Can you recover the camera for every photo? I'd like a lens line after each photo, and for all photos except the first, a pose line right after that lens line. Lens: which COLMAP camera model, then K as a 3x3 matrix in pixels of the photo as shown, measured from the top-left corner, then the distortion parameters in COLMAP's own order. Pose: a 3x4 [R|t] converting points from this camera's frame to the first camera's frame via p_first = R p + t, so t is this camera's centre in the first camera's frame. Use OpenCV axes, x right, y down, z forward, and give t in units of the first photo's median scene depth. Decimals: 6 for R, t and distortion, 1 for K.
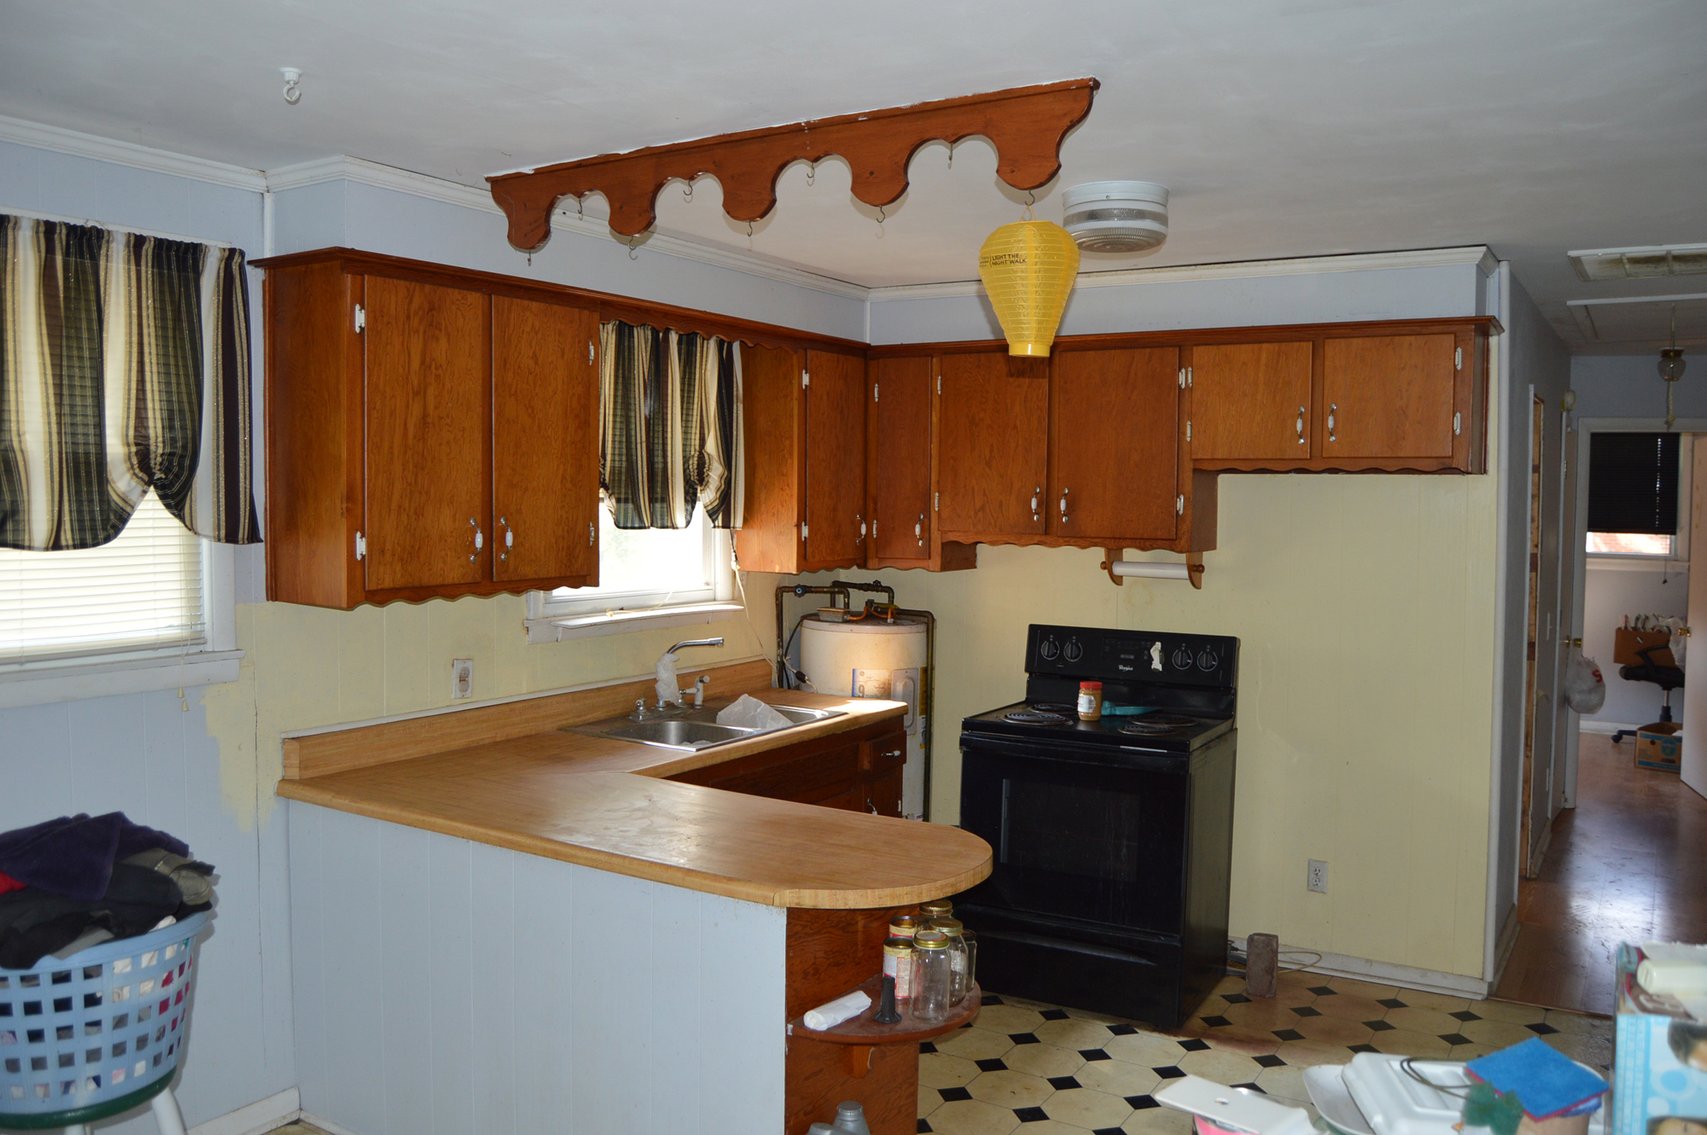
lens RADIAL K [[1349.5, 0, 853.5], [0, 1349.5, 567.5], [0, 0, 1]] dist [-0.100819, 0.044017]
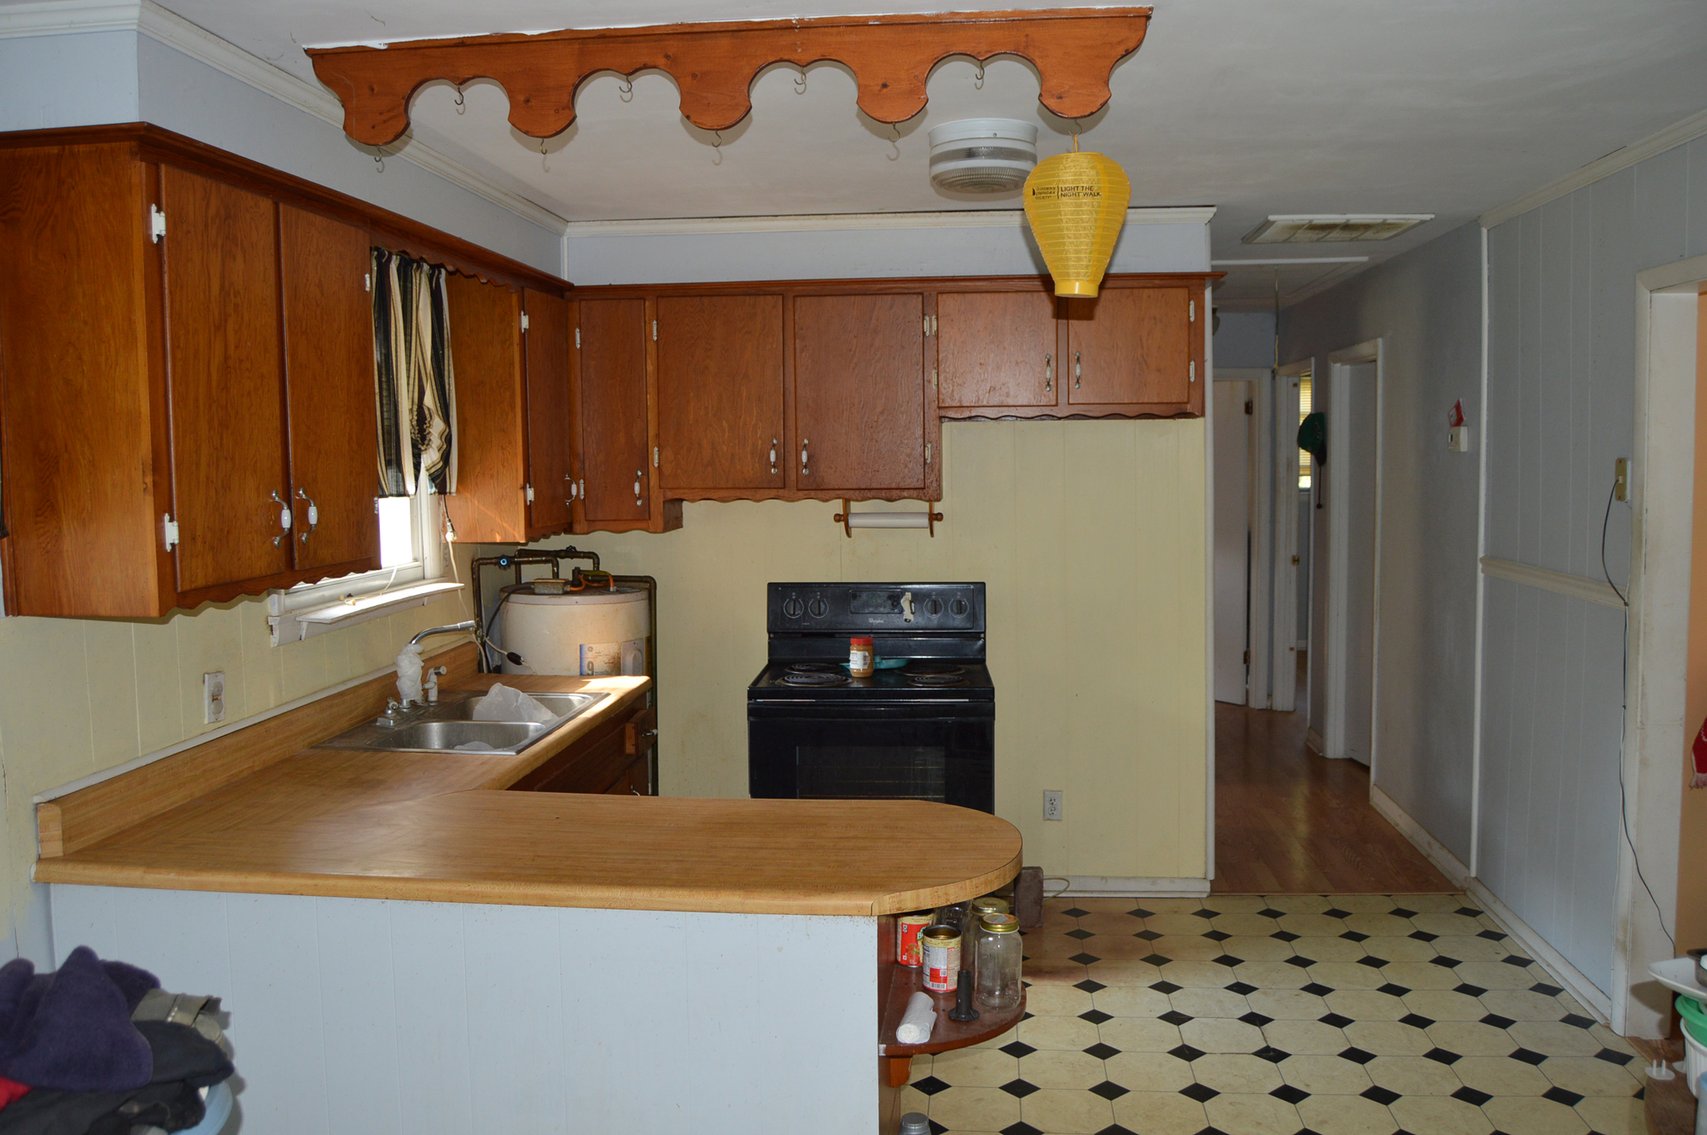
lens RADIAL K [[1349.5, 0, 853.5], [0, 1349.5, 567.5], [0, 0, 1]] dist [-0.100819, 0.044017]
pose [[0.898031, -0.059521, 0.435887, -0.299827], [0.044977, 0.998035, 0.043620, -0.009968], [-0.437627, -0.019567, 0.898944, 0.148871]]
